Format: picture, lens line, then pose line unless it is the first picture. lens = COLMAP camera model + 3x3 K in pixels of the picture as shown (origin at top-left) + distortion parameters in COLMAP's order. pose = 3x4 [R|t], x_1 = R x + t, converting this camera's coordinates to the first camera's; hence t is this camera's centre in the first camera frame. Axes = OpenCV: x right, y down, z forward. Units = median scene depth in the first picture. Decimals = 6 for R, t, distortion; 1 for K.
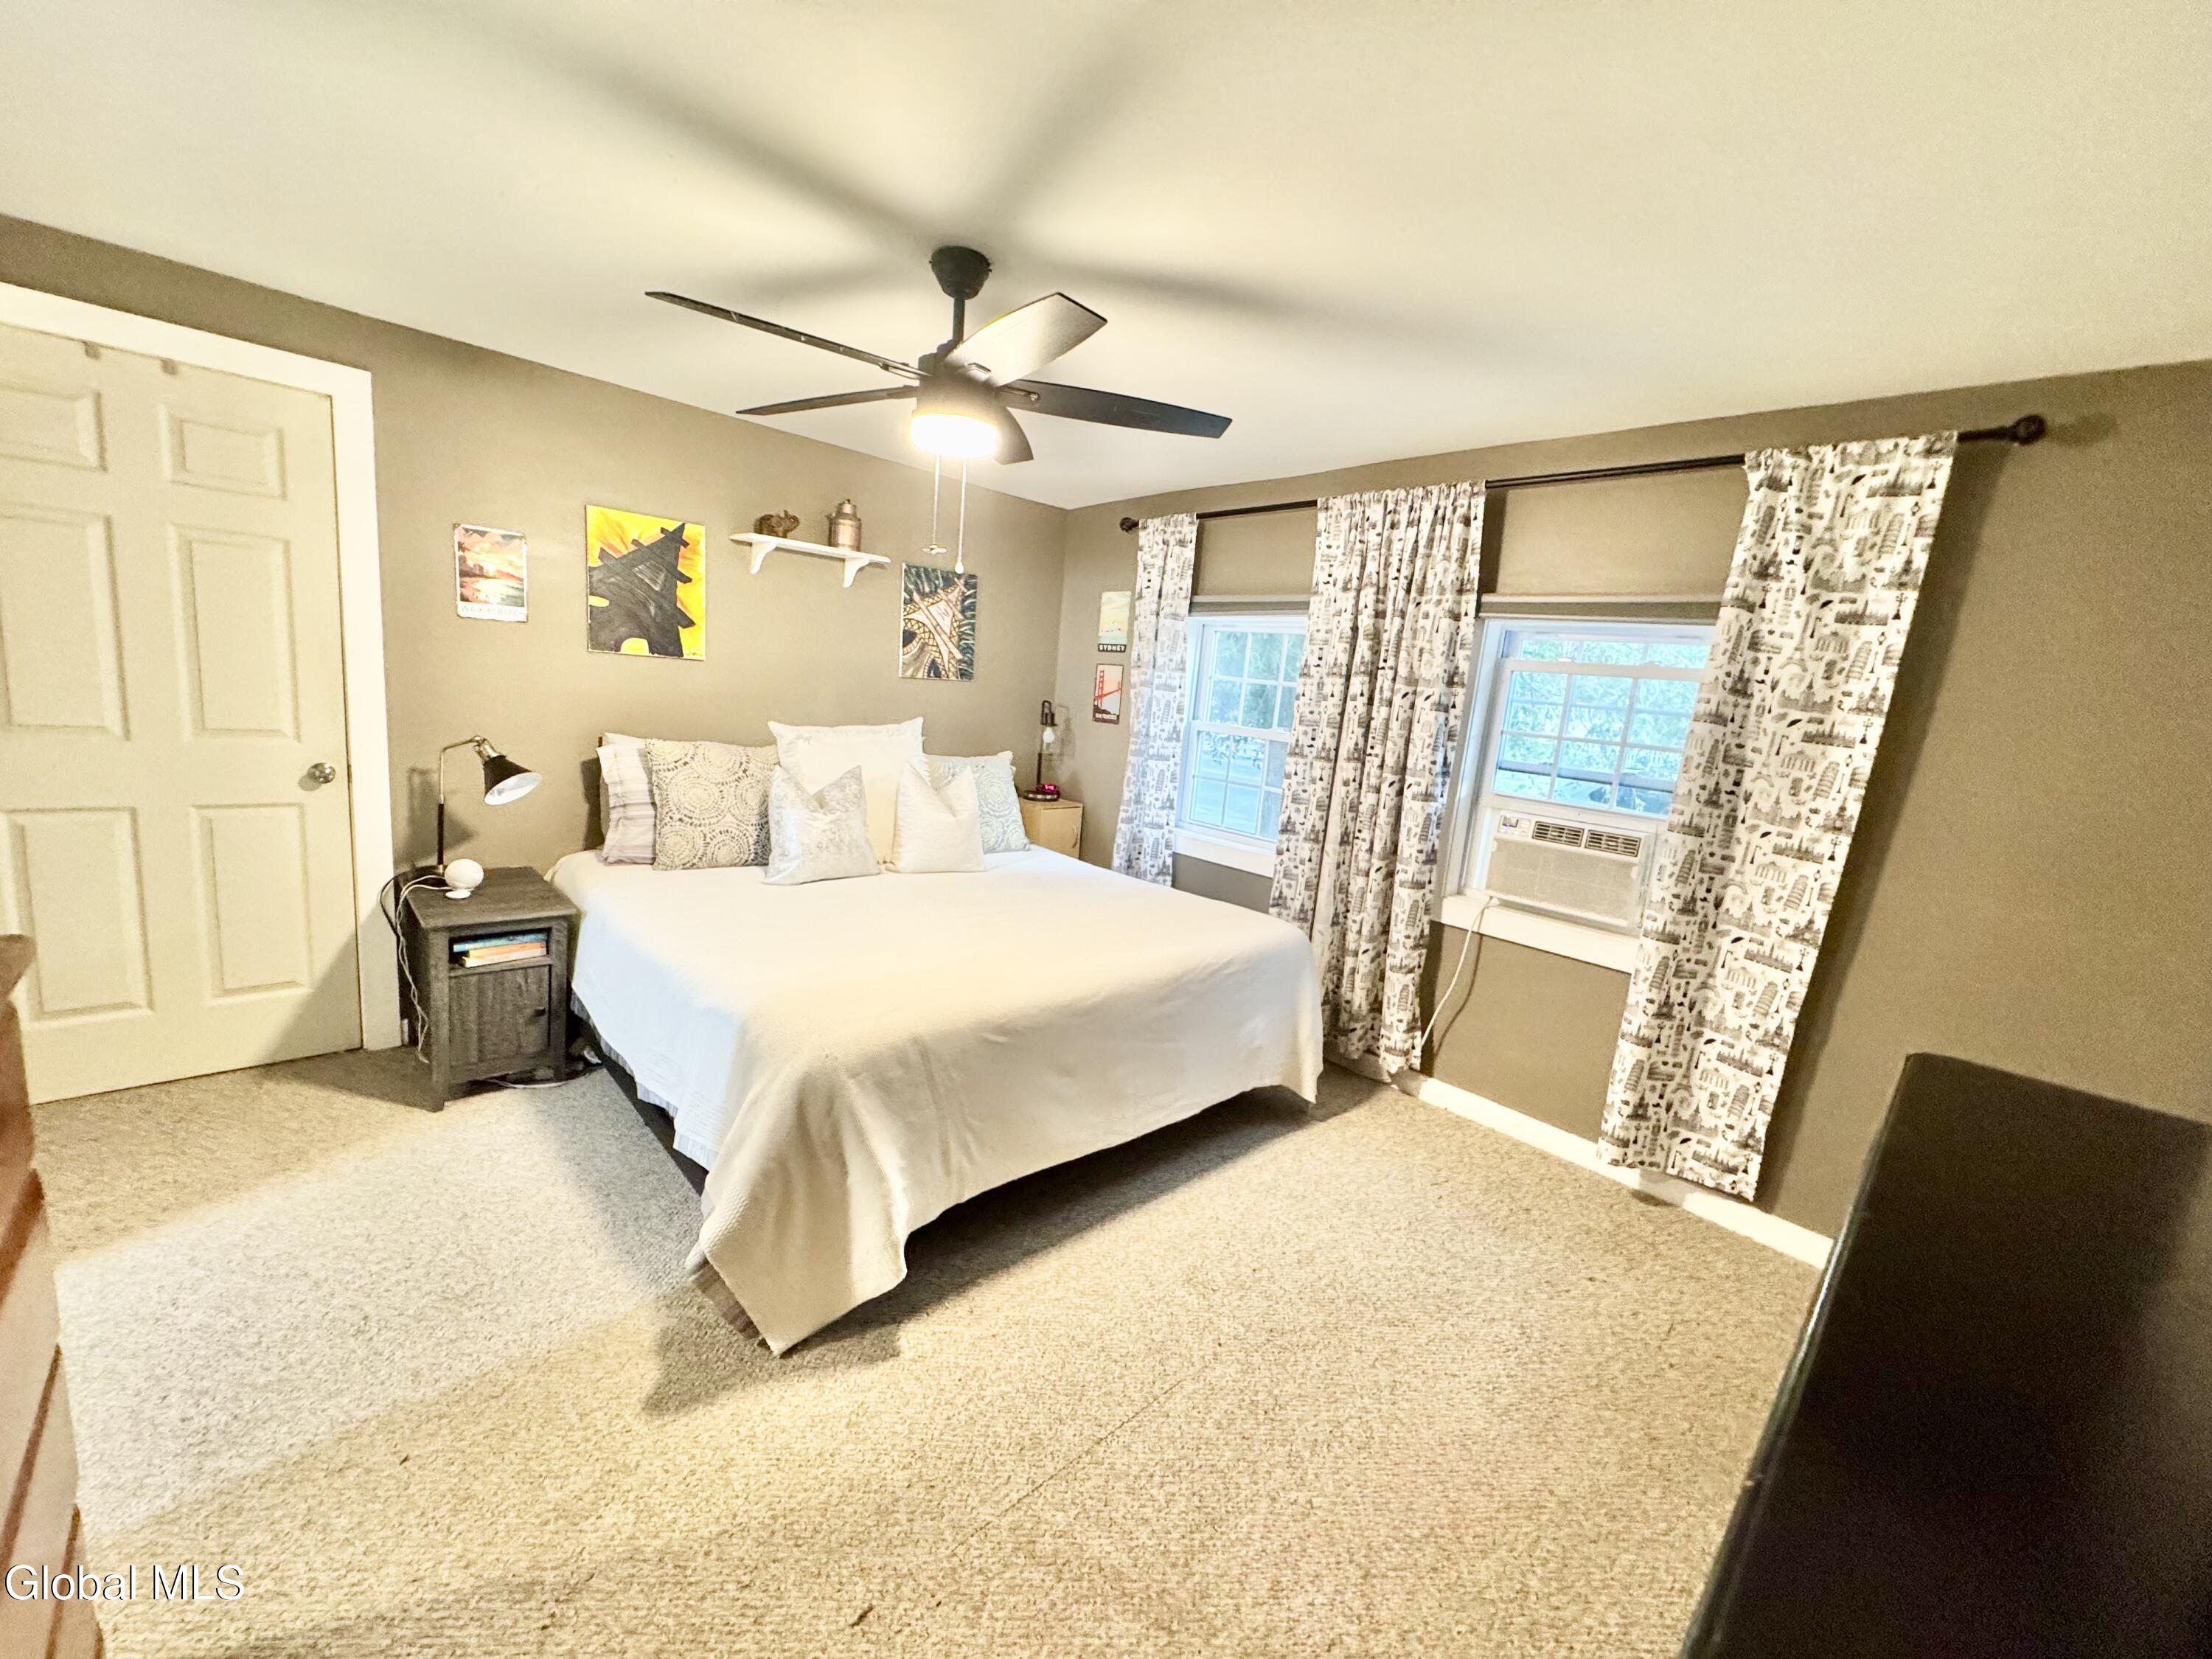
lens RADIAL K [[880.9, 0, 1104.0], [0, 880.9, 829.8], [0, 0, 1]] dist [-0.001139, 0.000291]
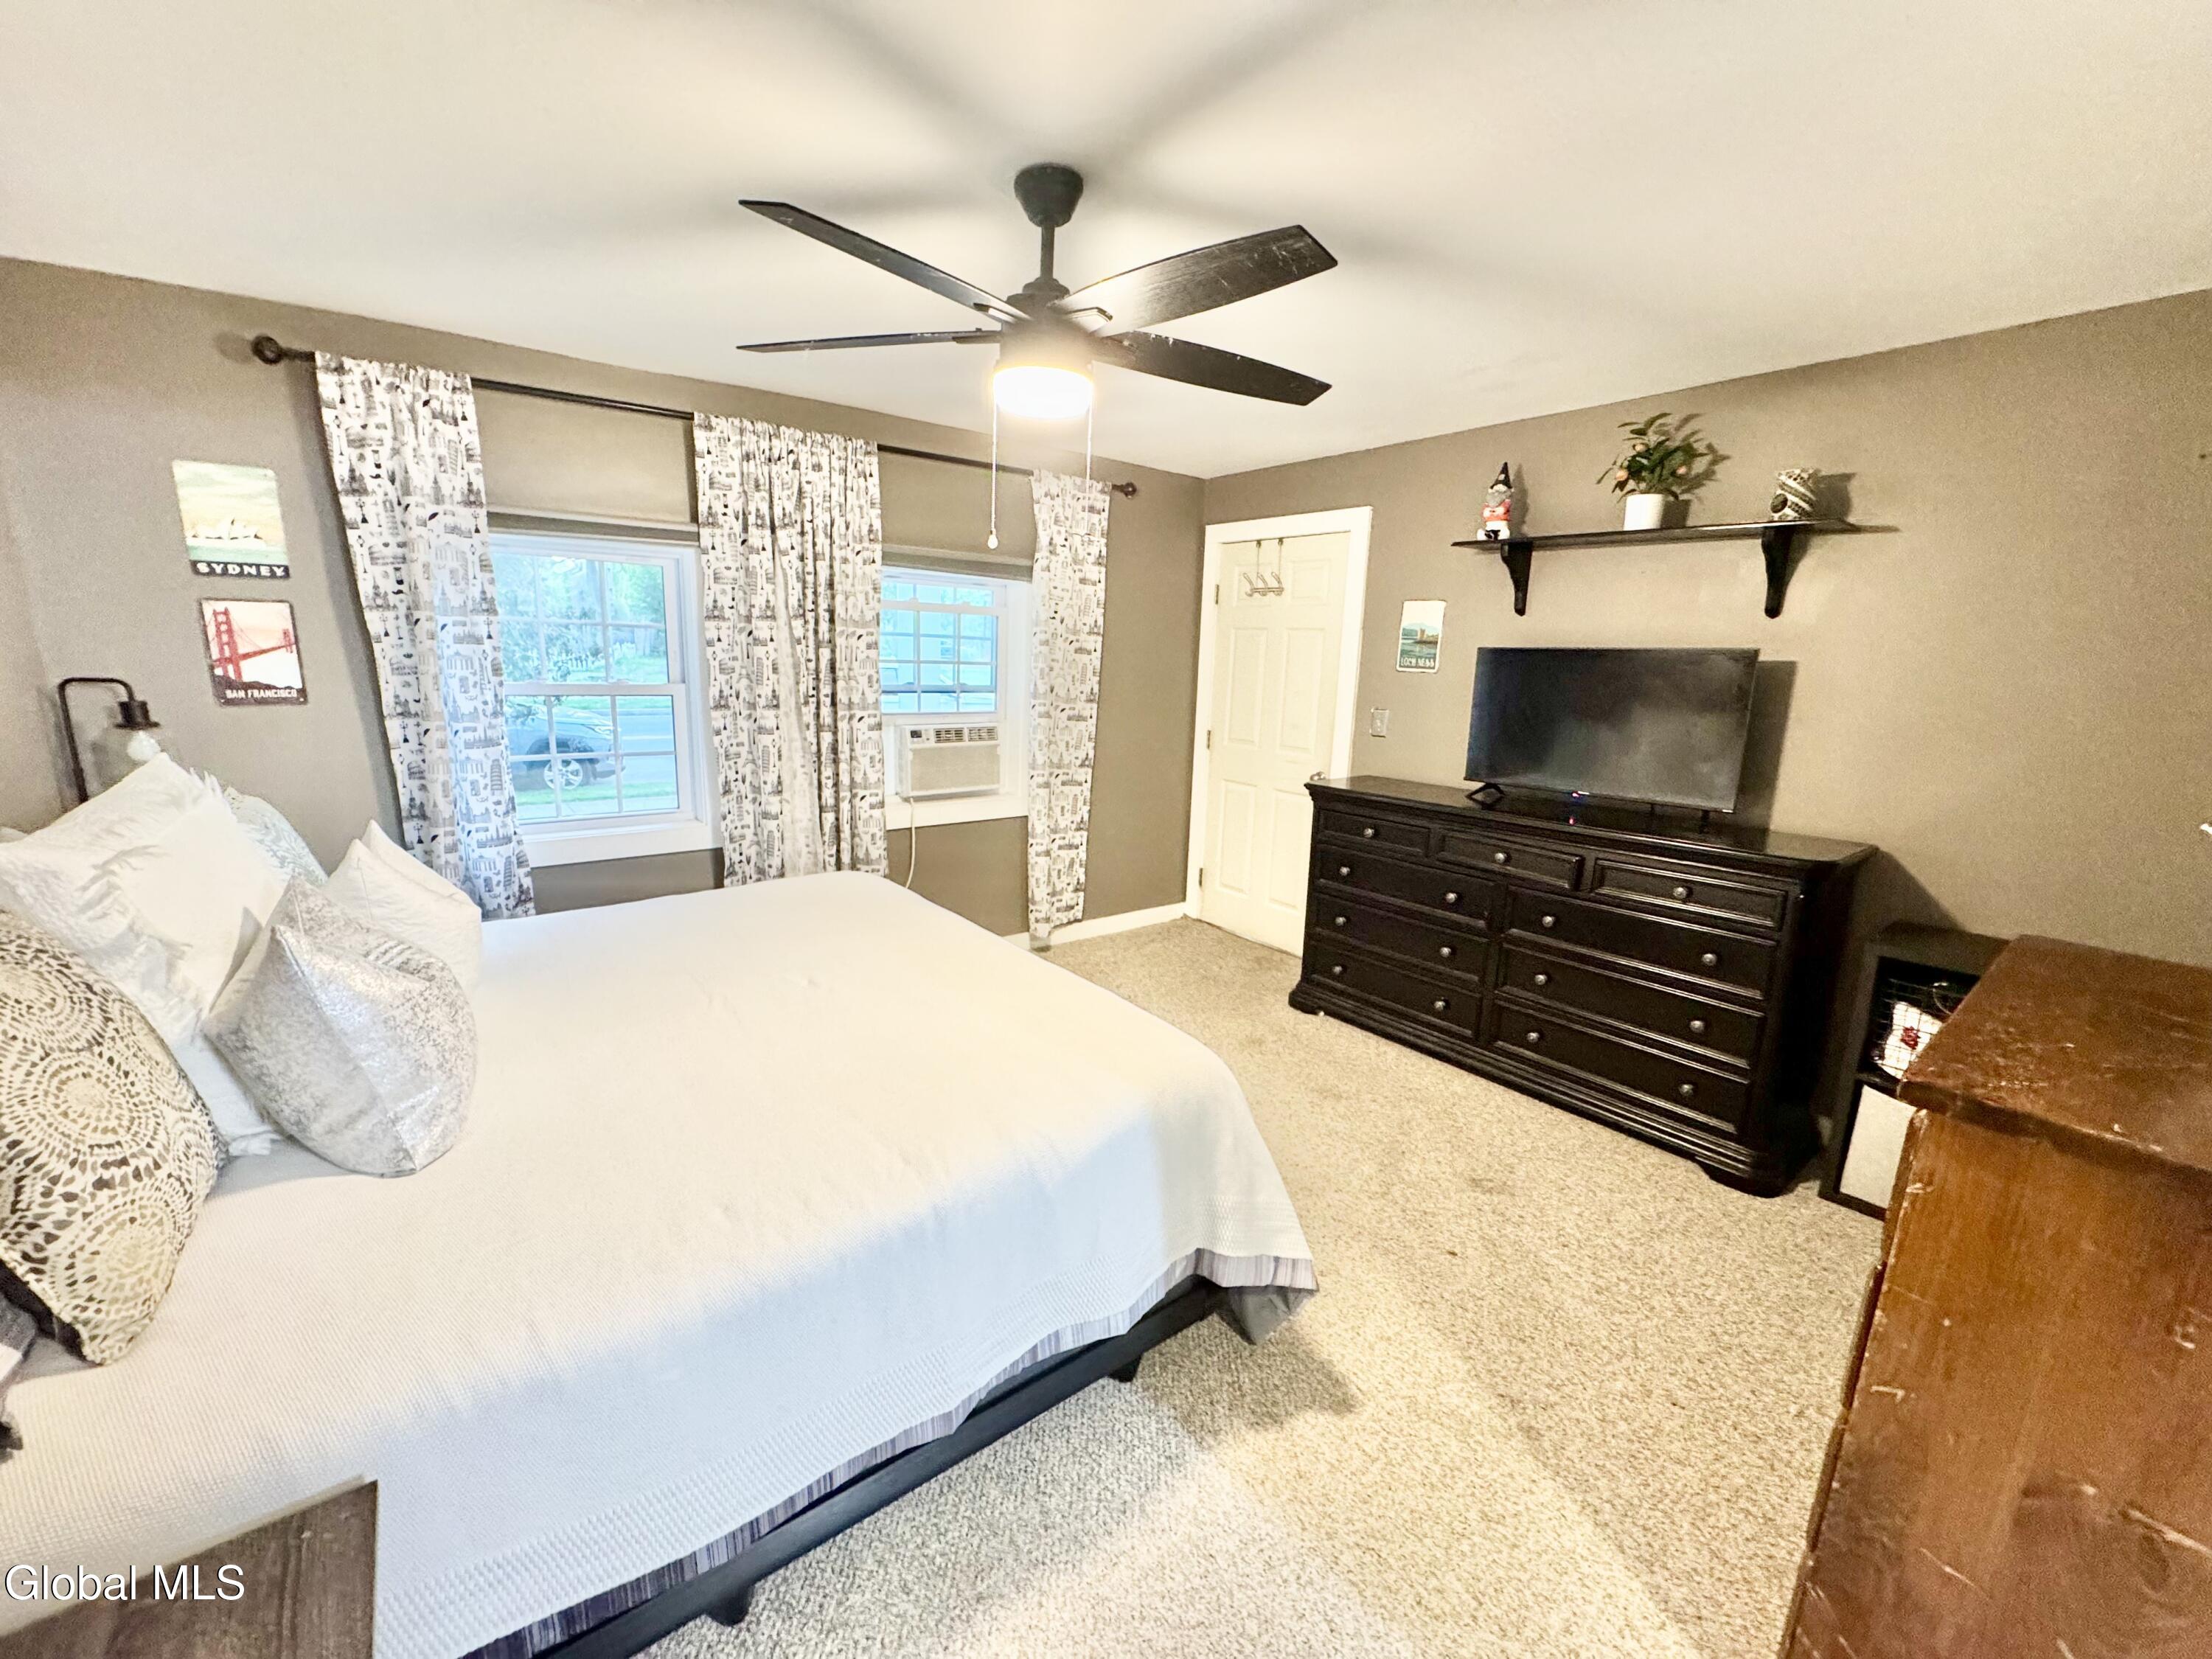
lens RADIAL K [[877.1, 0, 1106.0], [0, 877.1, 829.5], [0, 0, 1]] dist [0.001132, -0.000241]
pose [[0.104289, -0.281600, 0.953848, -0.766273], [0.143766, 0.953273, 0.265711, -0.178836], [-0.984101, 0.109420, 0.139900, 0.604514]]
